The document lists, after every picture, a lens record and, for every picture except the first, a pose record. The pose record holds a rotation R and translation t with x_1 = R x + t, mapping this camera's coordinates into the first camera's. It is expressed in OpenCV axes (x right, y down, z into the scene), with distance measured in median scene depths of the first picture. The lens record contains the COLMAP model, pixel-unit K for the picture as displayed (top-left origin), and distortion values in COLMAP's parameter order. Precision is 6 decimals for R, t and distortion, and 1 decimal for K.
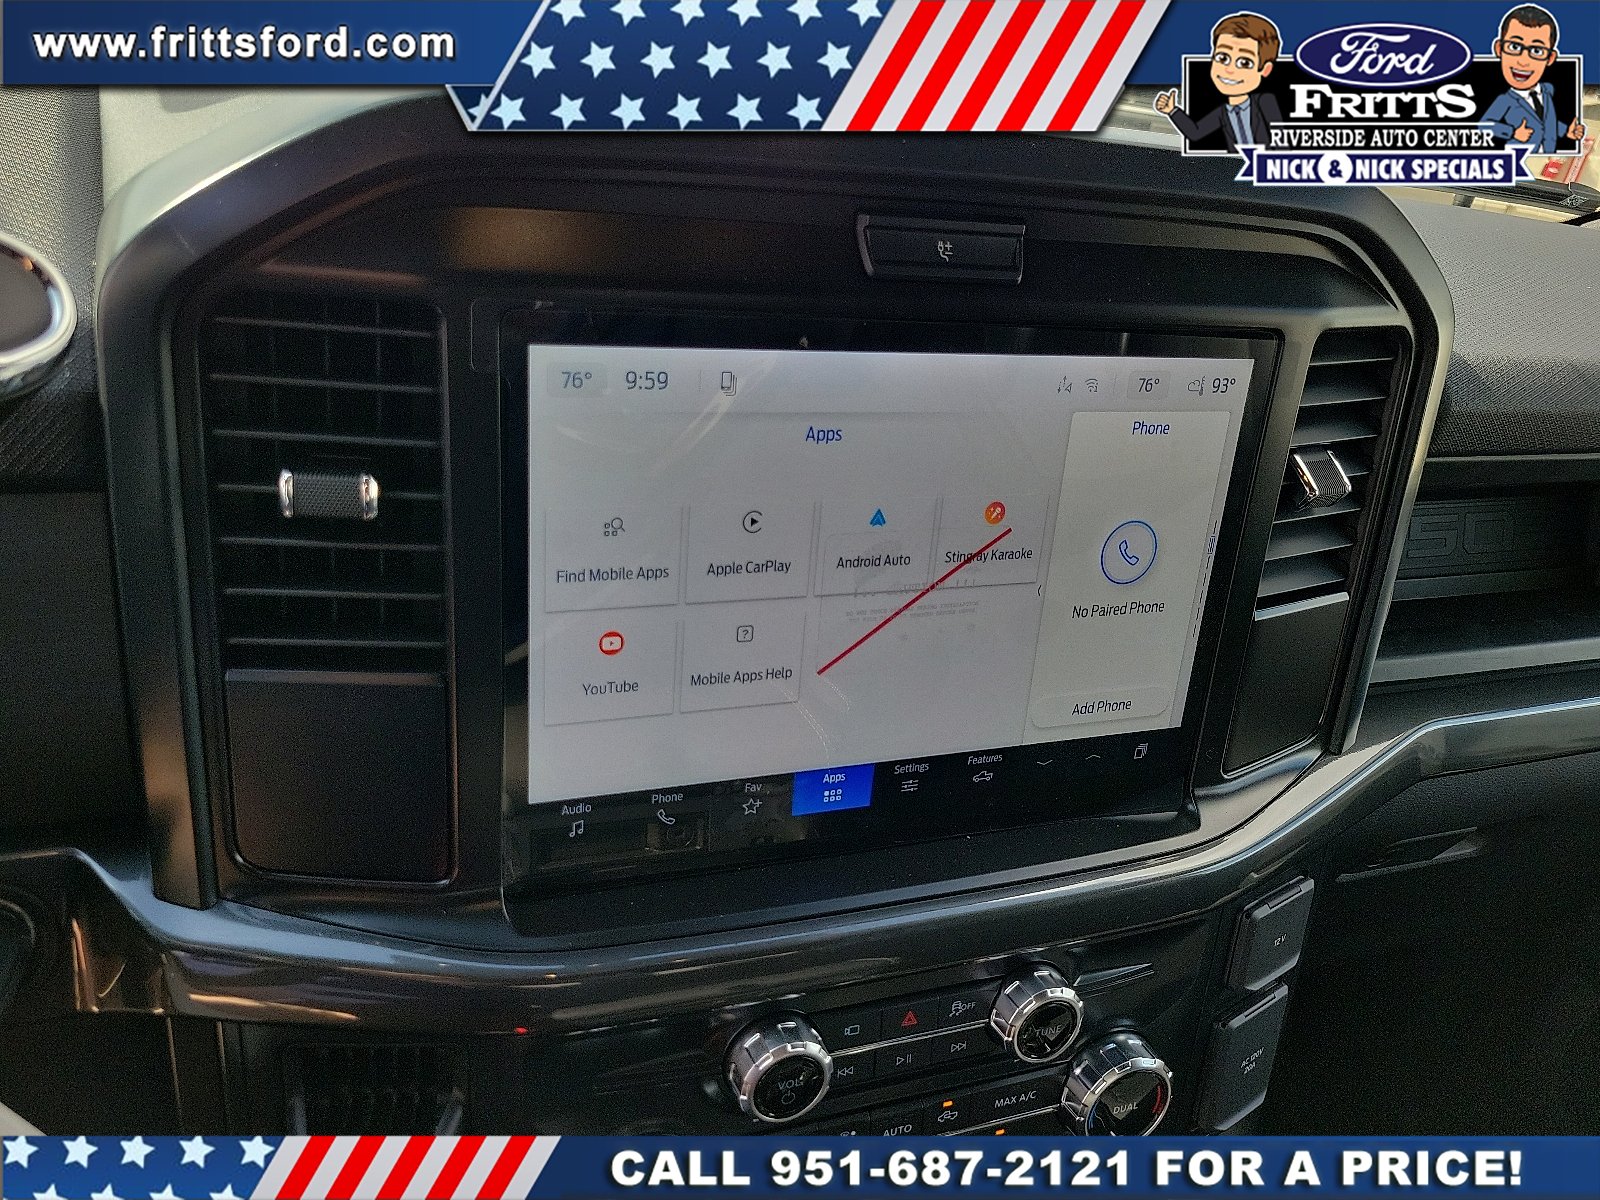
lens RADIAL K [[1216.6, 0, 813.6], [0, 1216.6, 600.1], [0, 0, 1]] dist [0.040623, -0.020738]
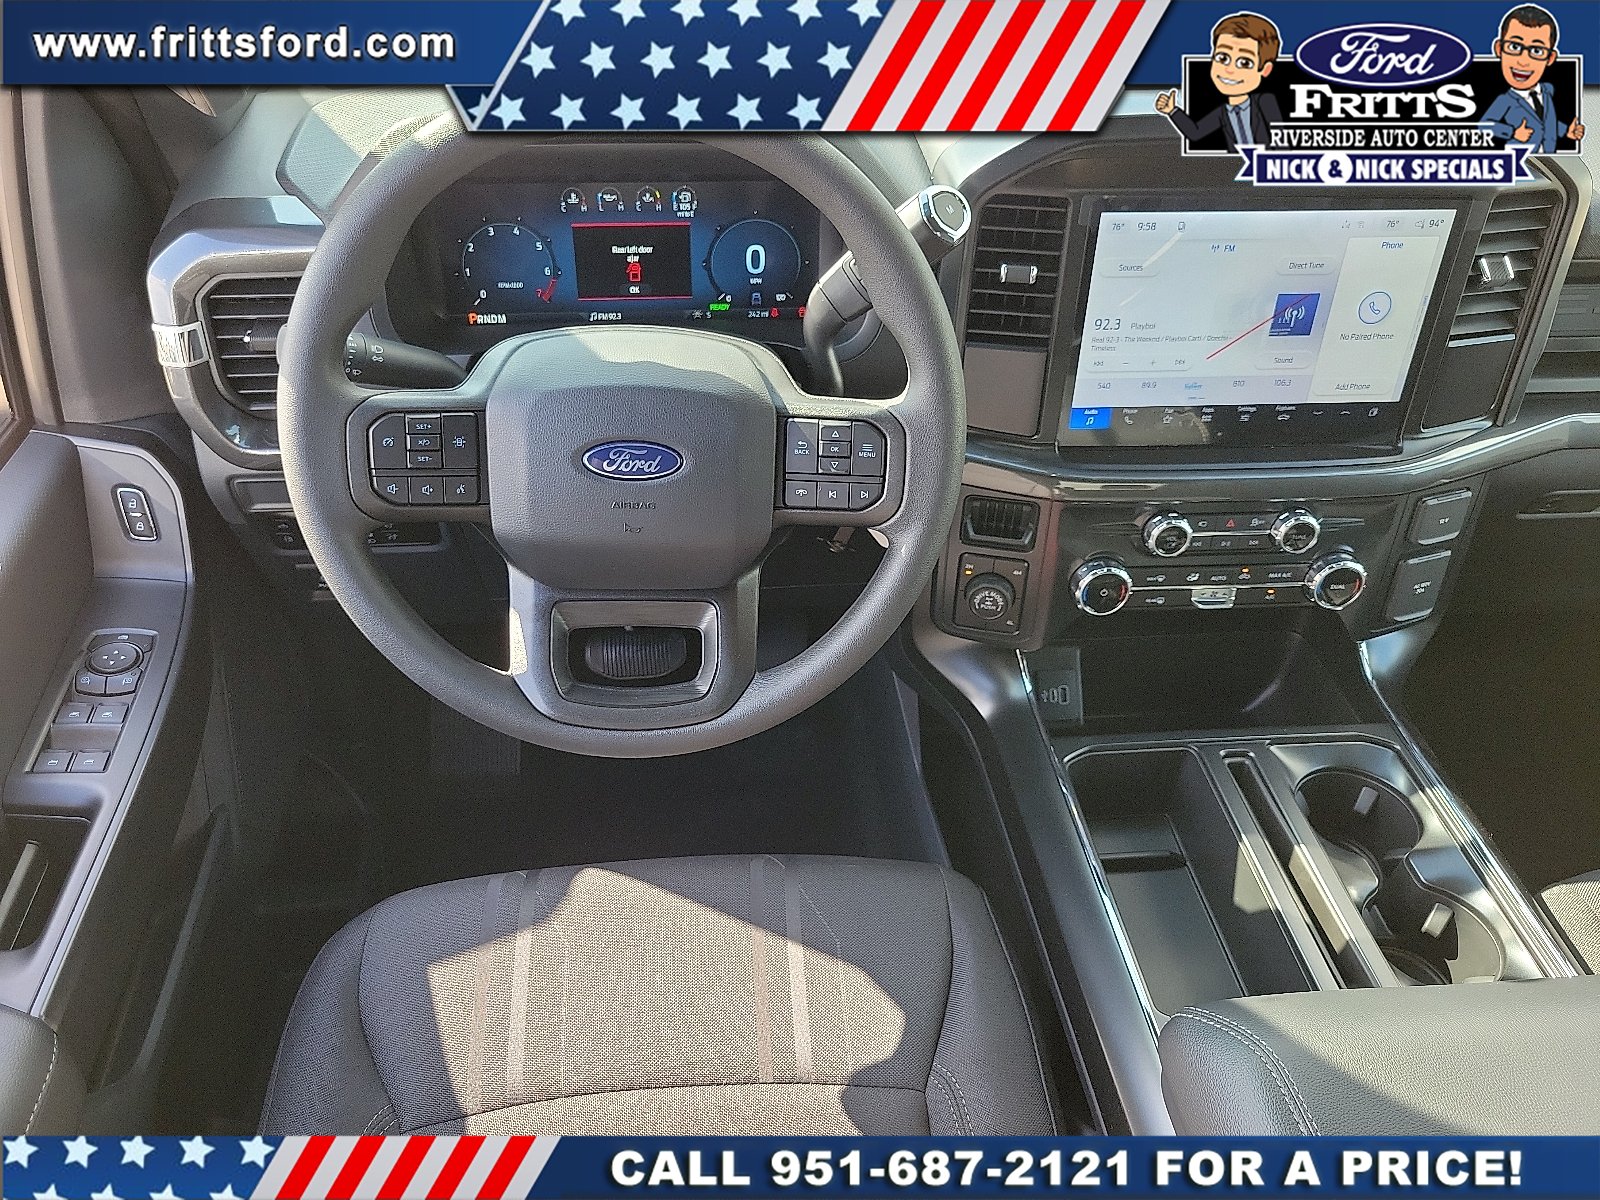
lens RADIAL K [[1216.6, 0, 788.0], [0, 1216.6, 613.6], [0, 0, 1]] dist [0.040623, -0.020738]
pose [[0.949751, 0.107026, -0.294142, -0.013394], [-0.046024, 0.977262, 0.206978, 0.077795], [0.309606, -0.183040, 0.933081, -1.266965]]
